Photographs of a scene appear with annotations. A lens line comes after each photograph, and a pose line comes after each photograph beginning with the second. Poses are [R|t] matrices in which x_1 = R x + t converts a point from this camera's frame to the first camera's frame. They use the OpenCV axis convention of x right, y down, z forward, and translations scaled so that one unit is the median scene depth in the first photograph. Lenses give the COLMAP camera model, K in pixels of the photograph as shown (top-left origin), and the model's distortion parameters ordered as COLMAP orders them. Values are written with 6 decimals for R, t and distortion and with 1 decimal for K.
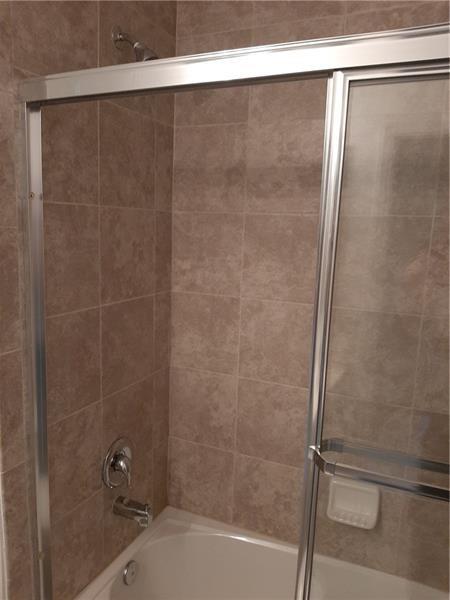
lens RADIAL K [[471.6, 0, 223.4], [0, 471.6, 301.0], [0, 0, 1]] dist [0.050211, -0.095056]
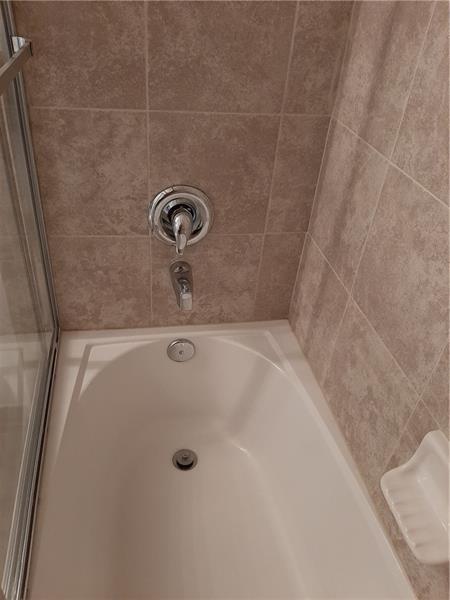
lens RADIAL K [[471.6, 0, 223.9], [0, 471.6, 302.9], [0, 0, 1]] dist [0.050211, -0.095056]
pose [[0.569600, 0.493876, -0.656995, 0.337273], [-0.190886, 0.856972, 0.478709, 0.084176], [0.799449, -0.147261, 0.582405, 0.563291]]
